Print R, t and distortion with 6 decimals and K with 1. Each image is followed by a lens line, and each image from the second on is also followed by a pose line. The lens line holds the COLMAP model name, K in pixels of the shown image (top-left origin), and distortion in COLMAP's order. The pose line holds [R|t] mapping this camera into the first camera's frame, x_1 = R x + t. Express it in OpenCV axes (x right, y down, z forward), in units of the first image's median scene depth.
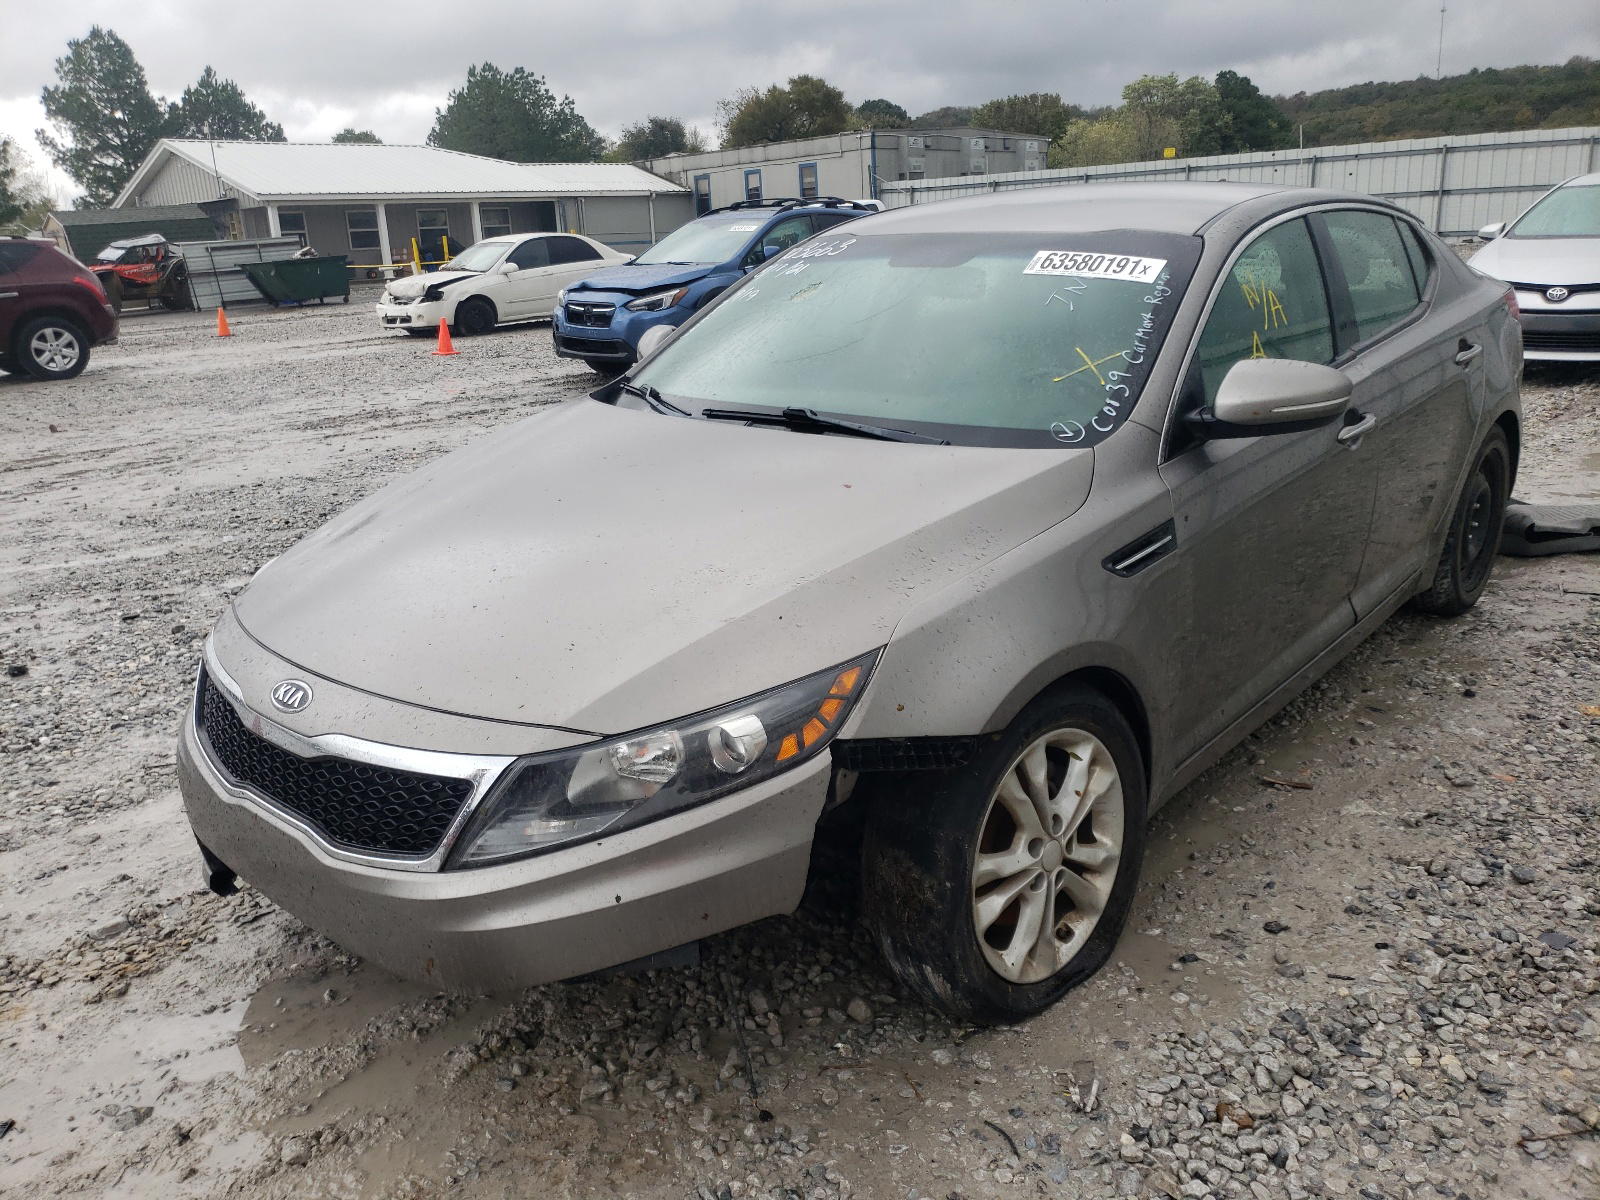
lens RADIAL K [[1314.5, 0, 798.4], [0, 1314.5, 635.9], [0, 0, 1]] dist [0.008259, 0.017617]
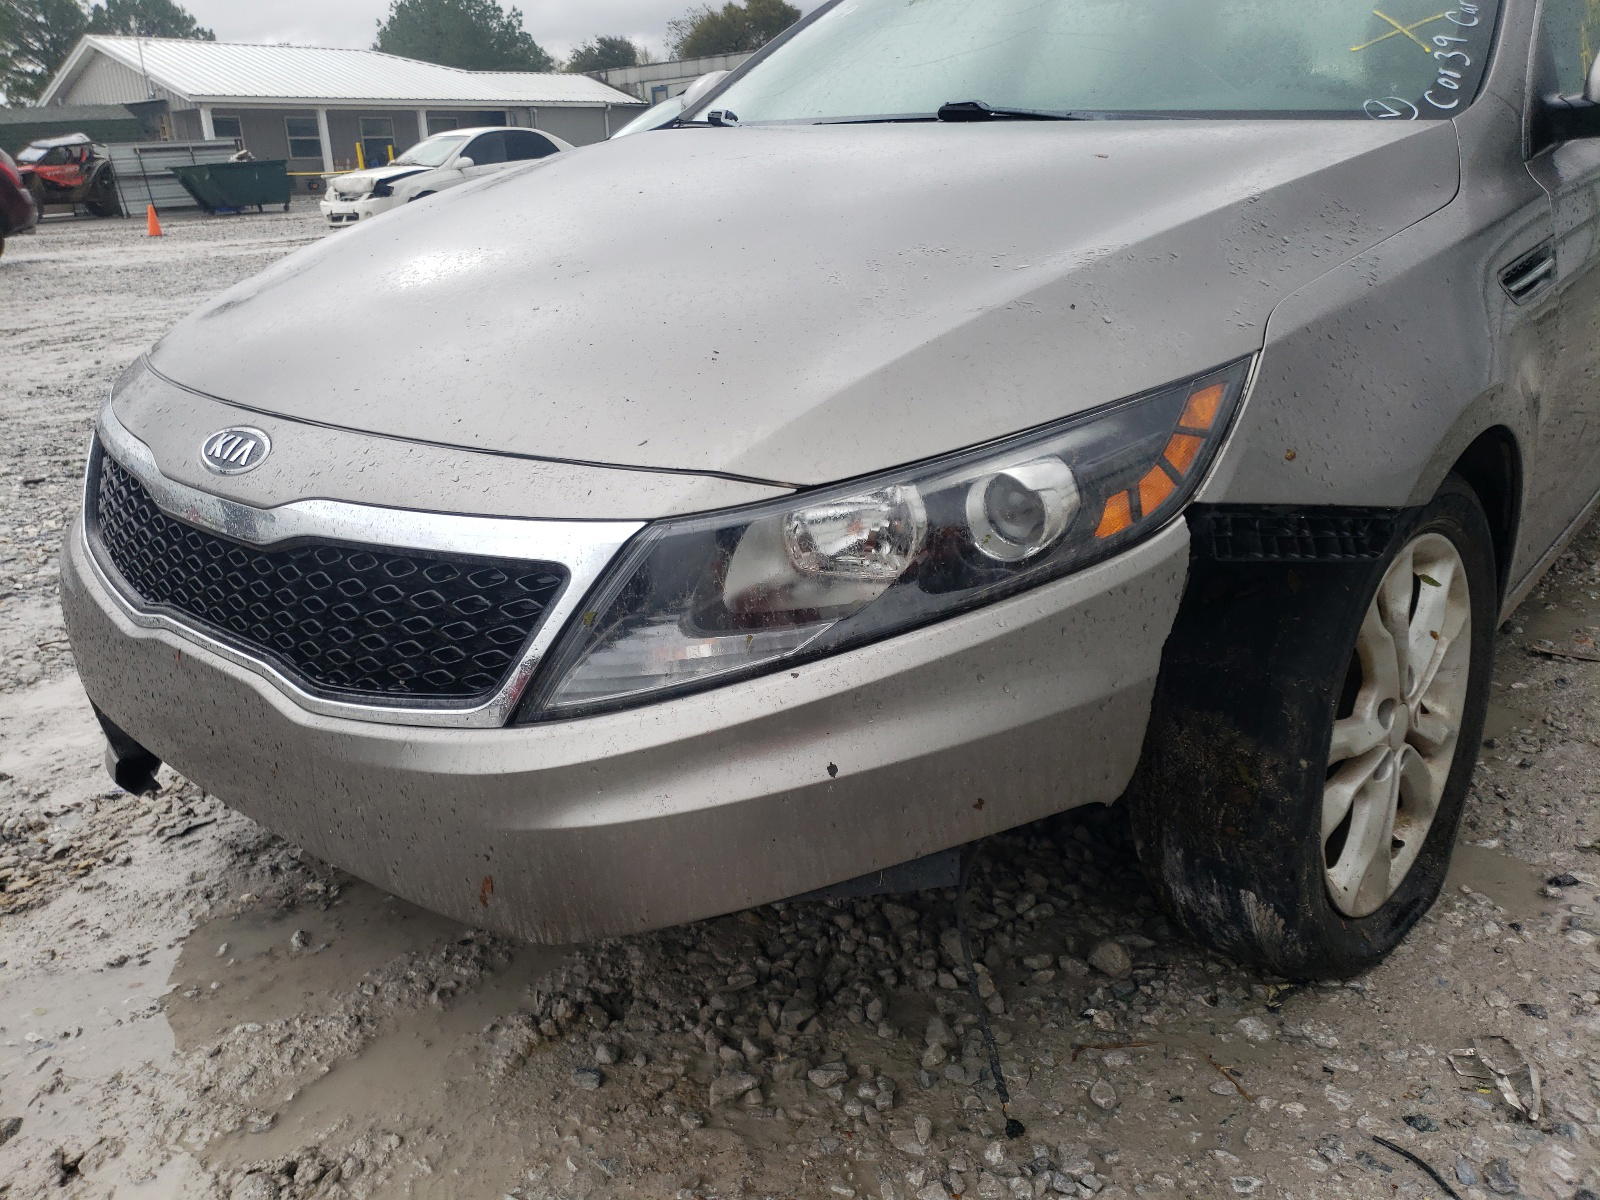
lens RADIAL K [[1314.5, 0, 798.4], [0, 1314.5, 635.9], [0, 0, 1]] dist [0.008259, 0.017617]
pose [[0.999311, 0.002580, 0.037022, -0.136197], [-0.004337, 0.998863, 0.047476, 0.091256], [-0.036857, -0.047604, 0.998186, 0.350927]]
